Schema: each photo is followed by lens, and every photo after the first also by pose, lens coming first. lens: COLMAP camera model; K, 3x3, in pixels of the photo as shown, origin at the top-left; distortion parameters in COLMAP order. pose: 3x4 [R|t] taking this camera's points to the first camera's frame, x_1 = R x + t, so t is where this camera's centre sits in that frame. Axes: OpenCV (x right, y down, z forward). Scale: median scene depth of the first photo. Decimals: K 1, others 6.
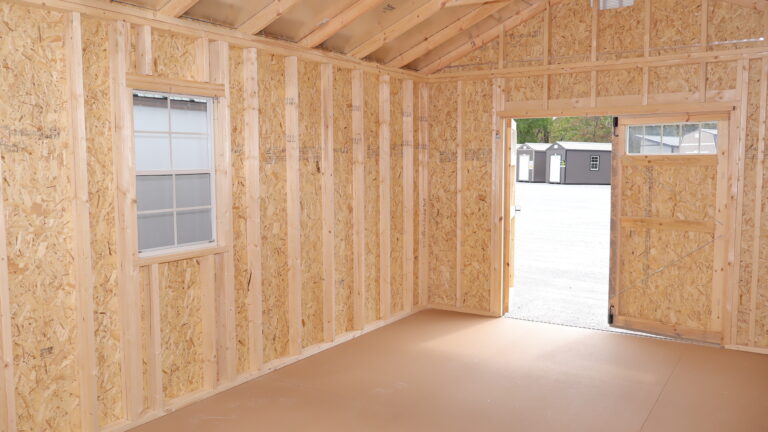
lens RADIAL K [[641.0, 0, 384.0], [0, 641.0, 216.0], [0, 0, 1]] dist [-0.006796, 0.003448]
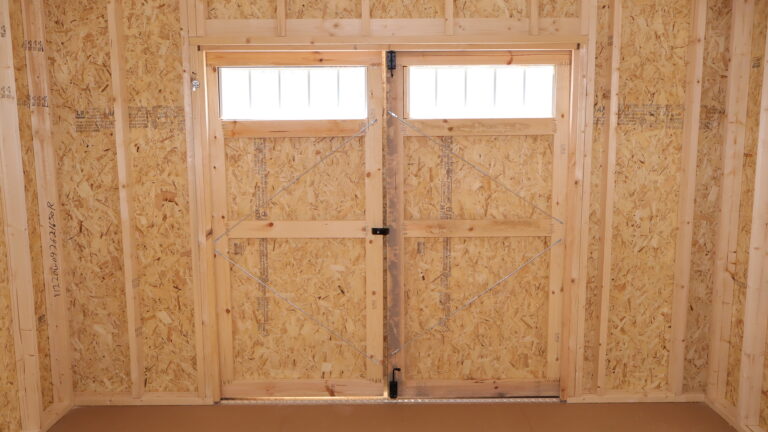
lens RADIAL K [[641.0, 0, 384.0], [0, 641.0, 216.0], [0, 0, 1]] dist [-0.006796, 0.003448]
pose [[0.842199, -0.076646, 0.533692, 0.014118], [0.049698, 0.996666, 0.064710, -0.037625], [-0.536872, -0.027975, 0.843200, 0.432579]]
